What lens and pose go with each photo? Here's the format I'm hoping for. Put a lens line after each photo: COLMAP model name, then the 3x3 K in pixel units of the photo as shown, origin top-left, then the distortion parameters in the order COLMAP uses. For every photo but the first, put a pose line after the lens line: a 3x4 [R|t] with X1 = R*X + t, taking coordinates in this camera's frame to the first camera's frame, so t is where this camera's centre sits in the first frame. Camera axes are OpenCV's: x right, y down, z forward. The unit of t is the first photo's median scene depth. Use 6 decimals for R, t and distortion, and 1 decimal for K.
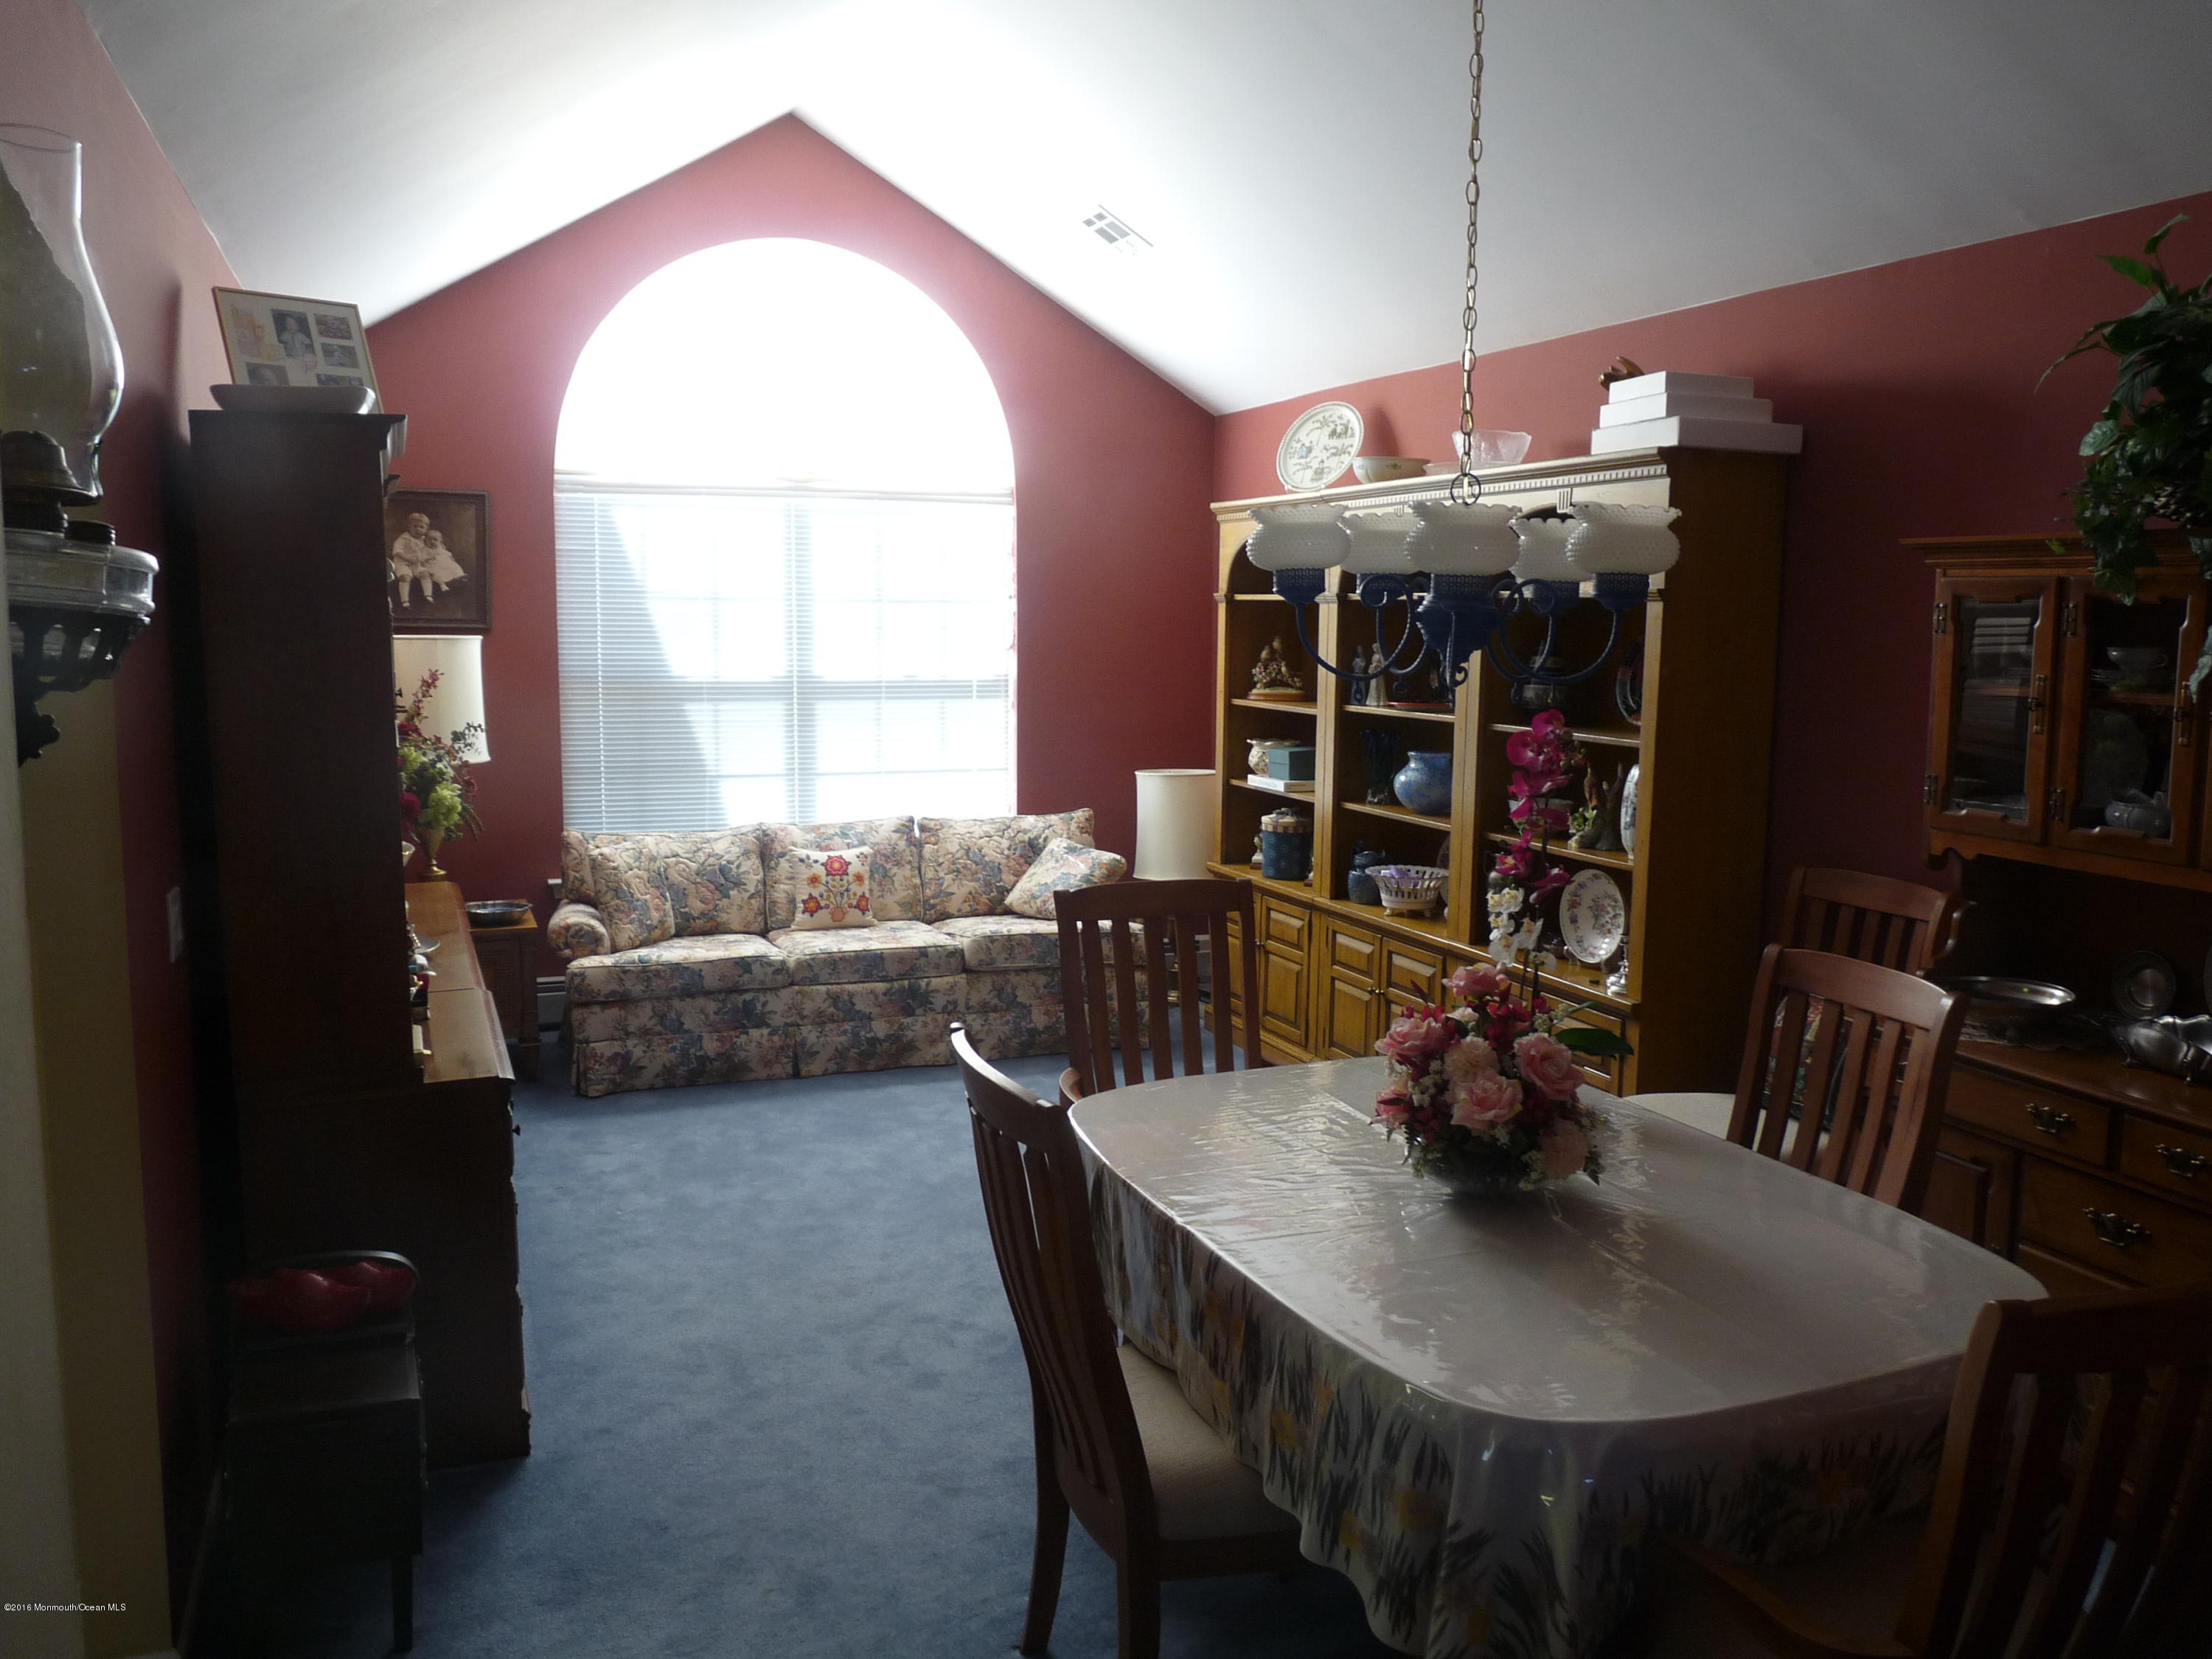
lens RADIAL K [[1769.0, 0, 1100.3], [0, 1769.0, 823.5], [0, 0, 1]] dist [0.005650, -0.043447]
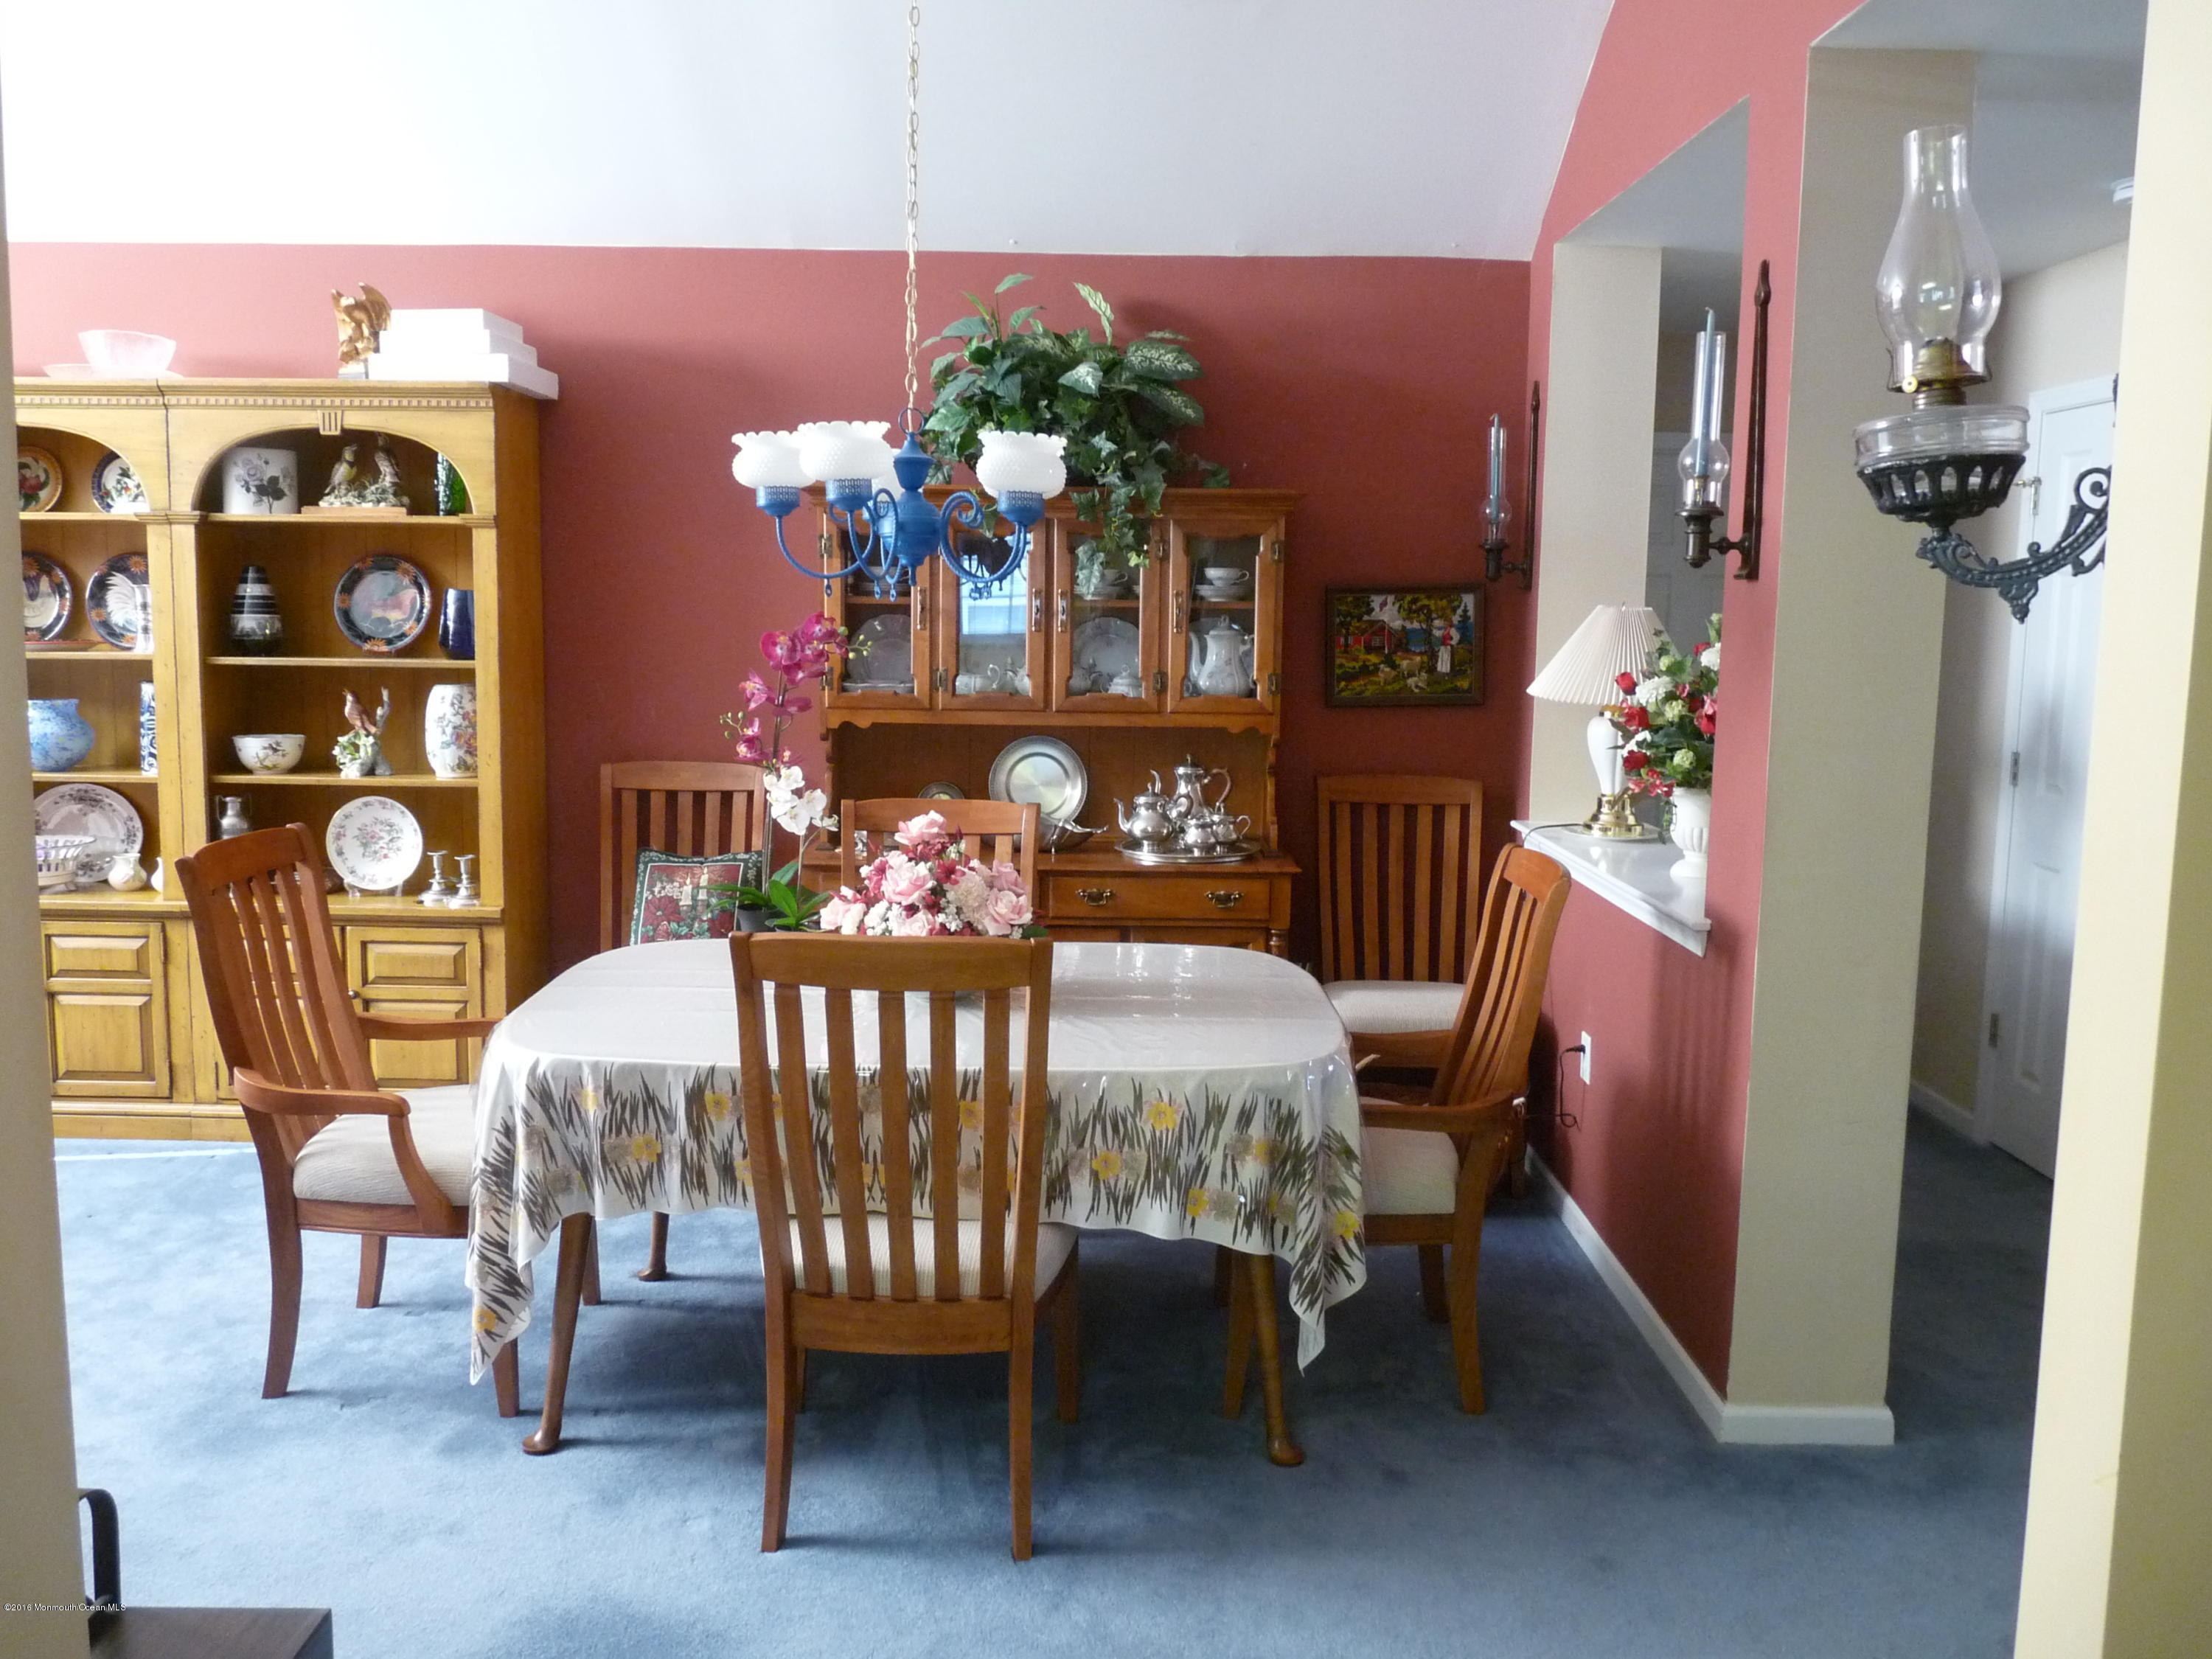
lens RADIAL K [[1690.0, 0, 1100.9], [0, 1690.0, 819.3], [0, 0, 1]] dist [-0.016446, -0.007927]
pose [[0.367594, -0.109337, 0.923537, -0.338738], [0.101176, 0.991872, 0.077156, 0.005215], [-0.924466, 0.065078, 0.375668, 0.195988]]
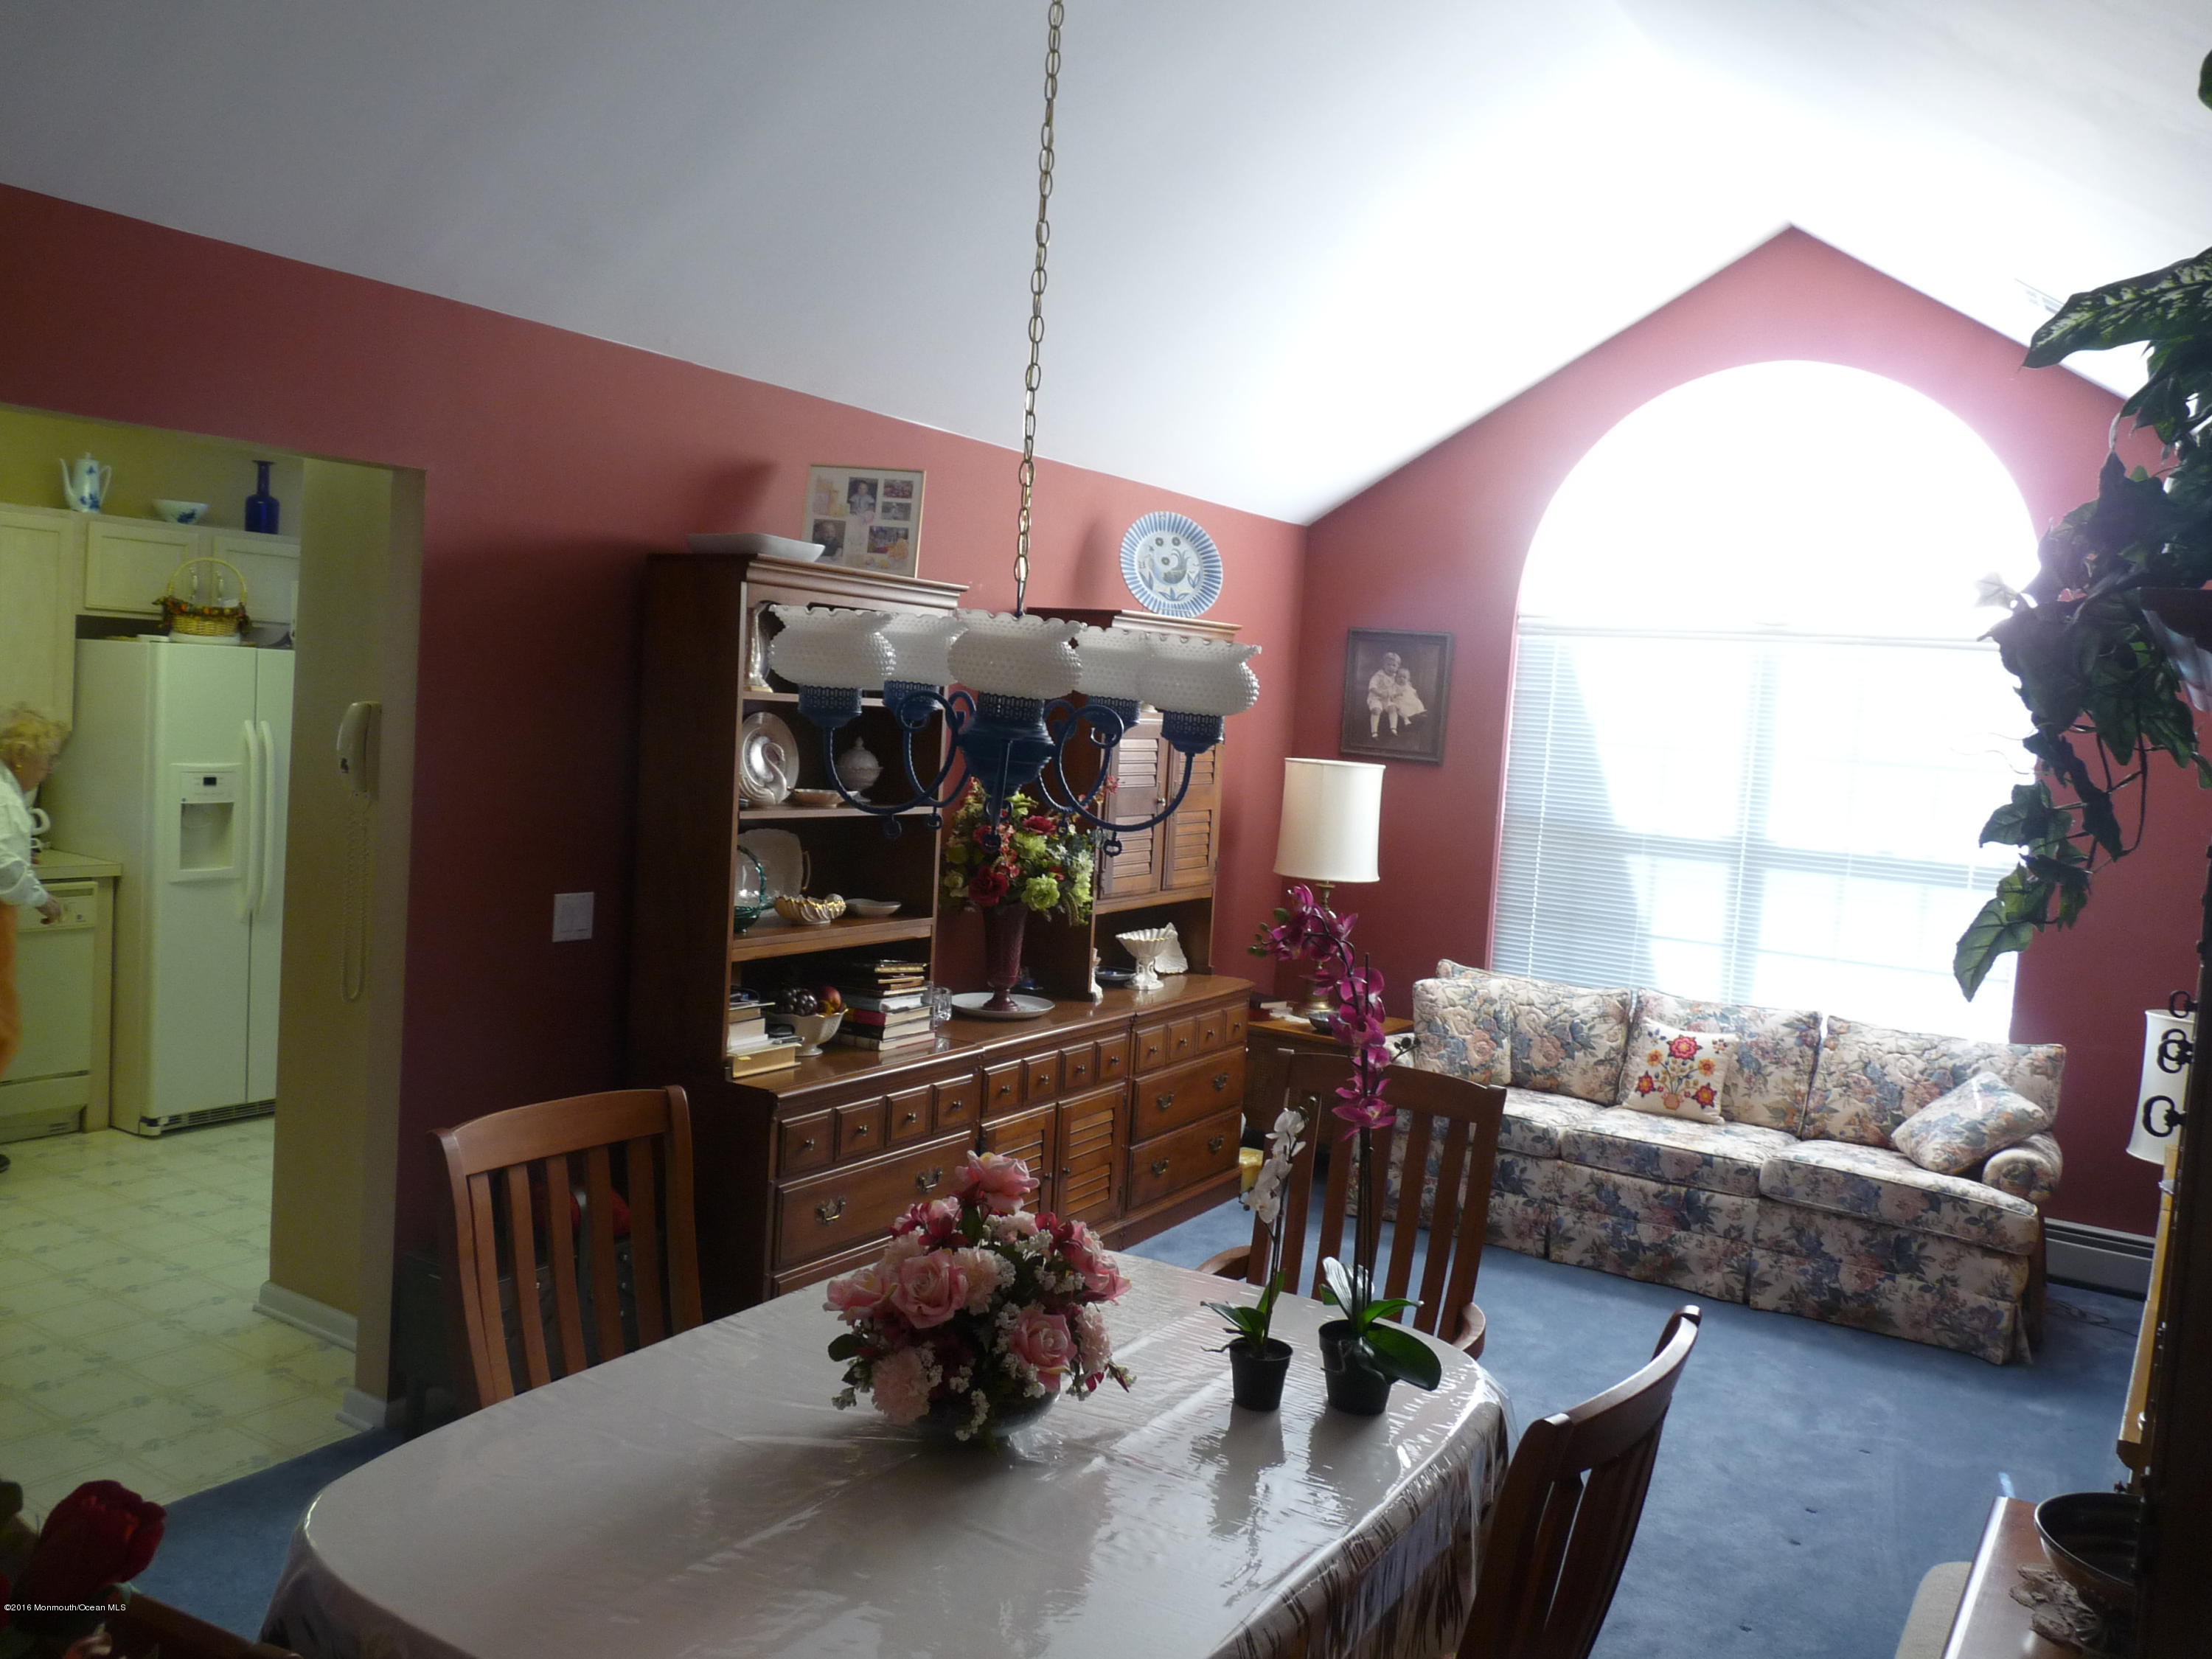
lens RADIAL K [[1769.0, 0, 1116.0], [0, 1769.0, 809.4], [0, 0, 1]] dist [0.005650, -0.043447]
pose [[0.601024, 0.081745, -0.795040, 0.384275], [-0.160004, 0.986924, -0.019484, -0.031841], [0.783051, 0.138920, 0.606244, 0.220971]]
